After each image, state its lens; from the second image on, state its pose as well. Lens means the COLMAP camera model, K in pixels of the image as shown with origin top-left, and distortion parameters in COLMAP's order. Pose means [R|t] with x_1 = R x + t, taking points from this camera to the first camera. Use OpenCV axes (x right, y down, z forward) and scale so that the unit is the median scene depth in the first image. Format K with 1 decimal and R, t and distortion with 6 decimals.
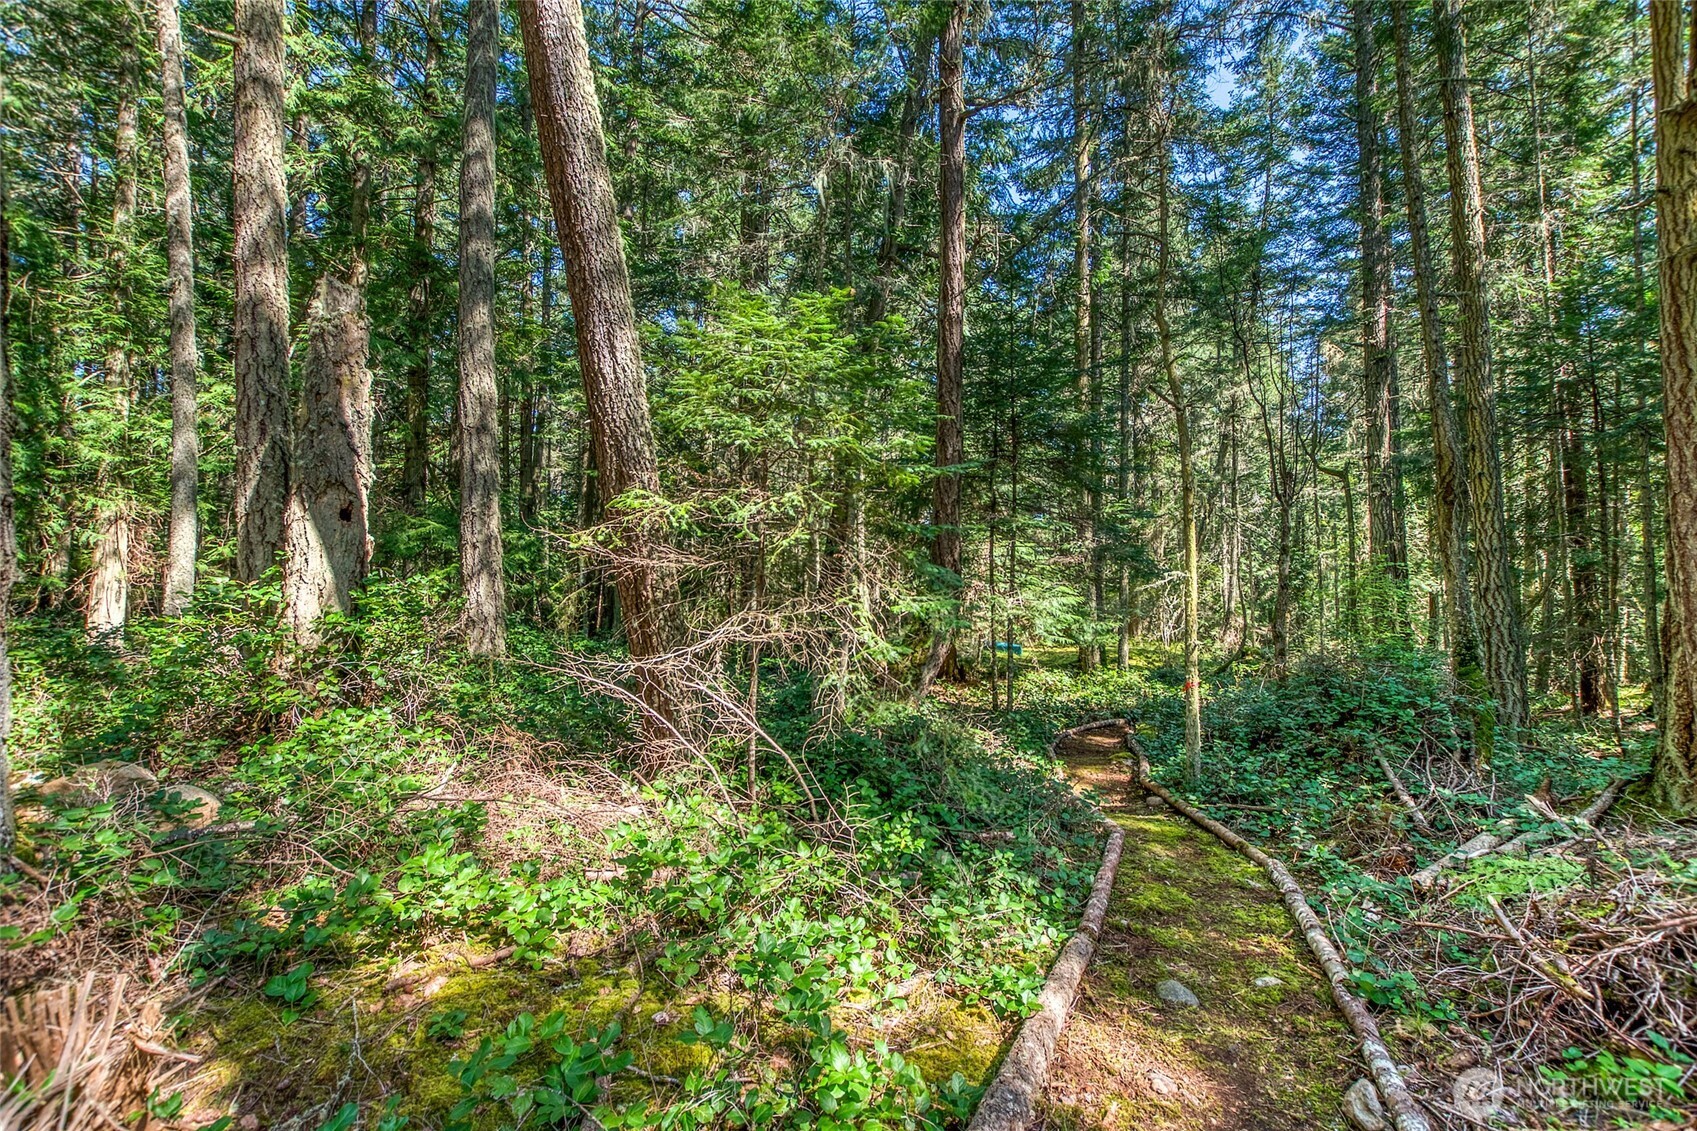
lens RADIAL K [[743.7, 0, 849.8], [0, 743.7, 566.0], [0, 0, 1]] dist [-0.003166, 0.001923]
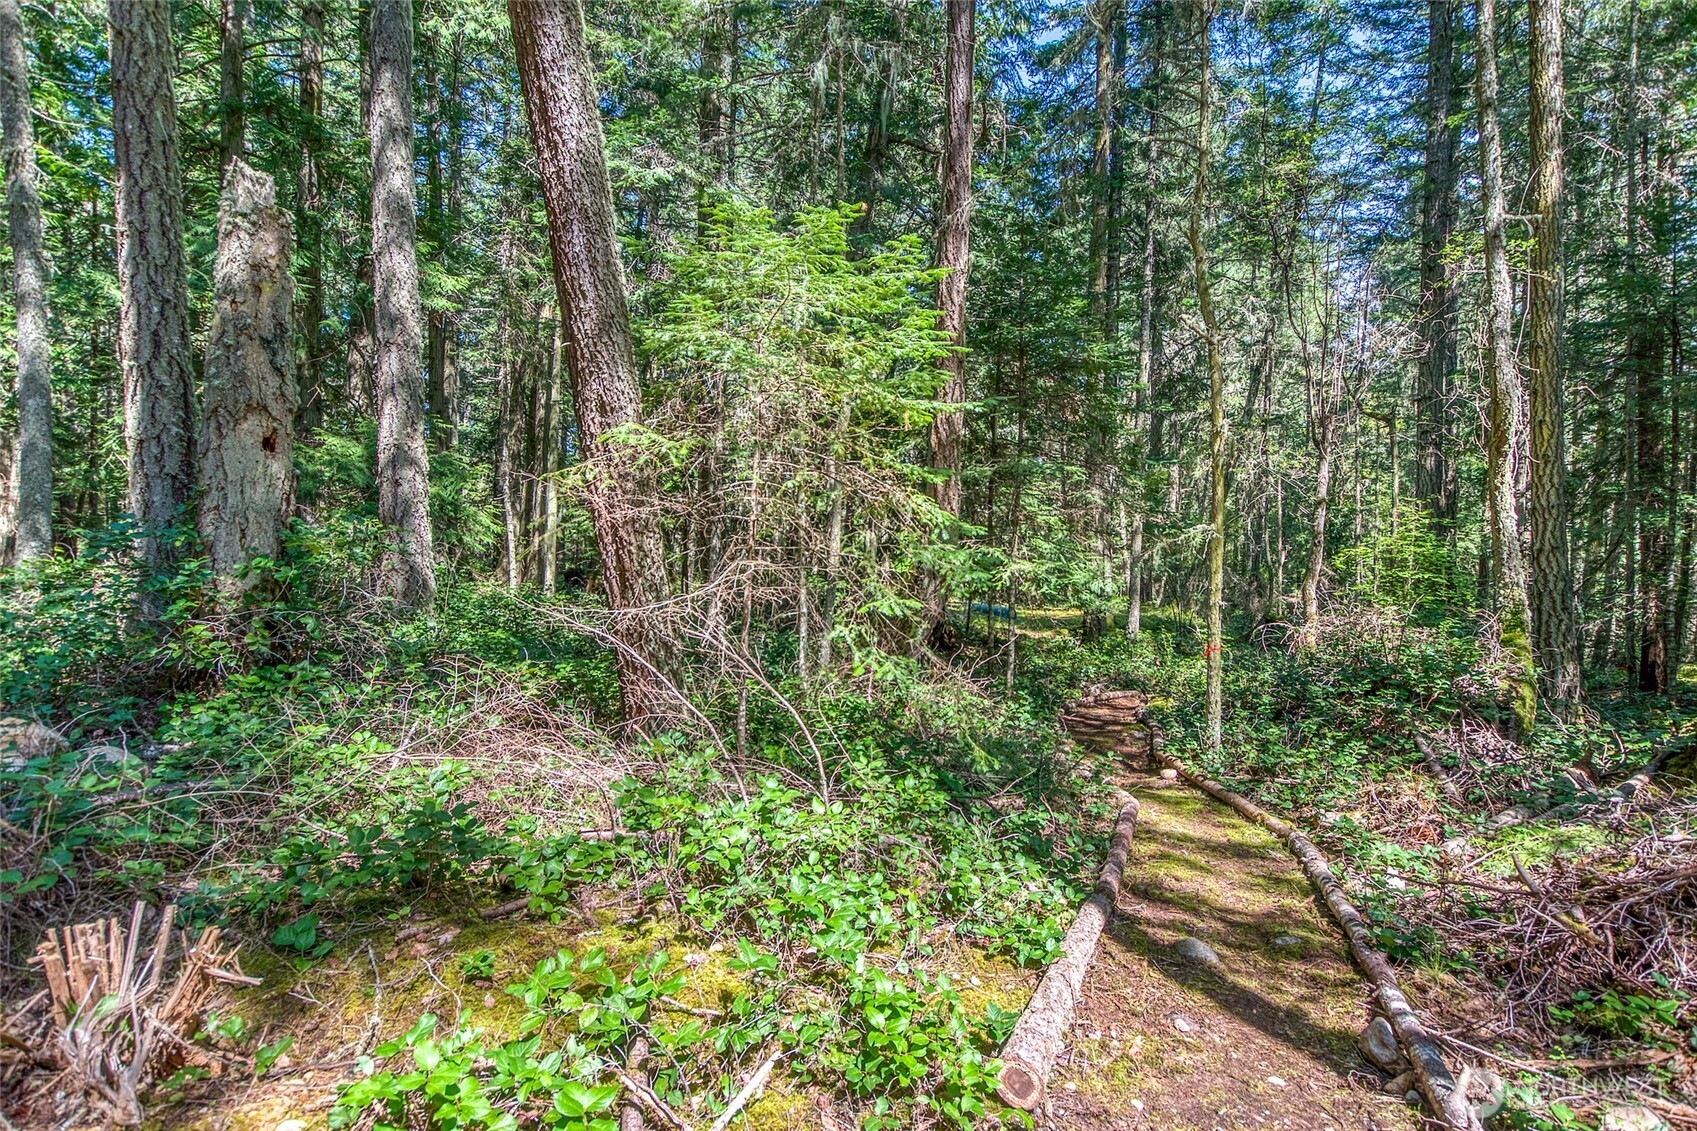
lens RADIAL K [[871.5, 0, 845.6], [0, 871.5, 562.8], [0, 0, 1]] dist [0.016495, -0.003805]
pose [[0.999239, 0.013978, 0.036413, -0.076898], [-0.015926, 0.998427, 0.053765, 0.007936], [-0.035604, -0.054304, 0.997889, -0.118326]]
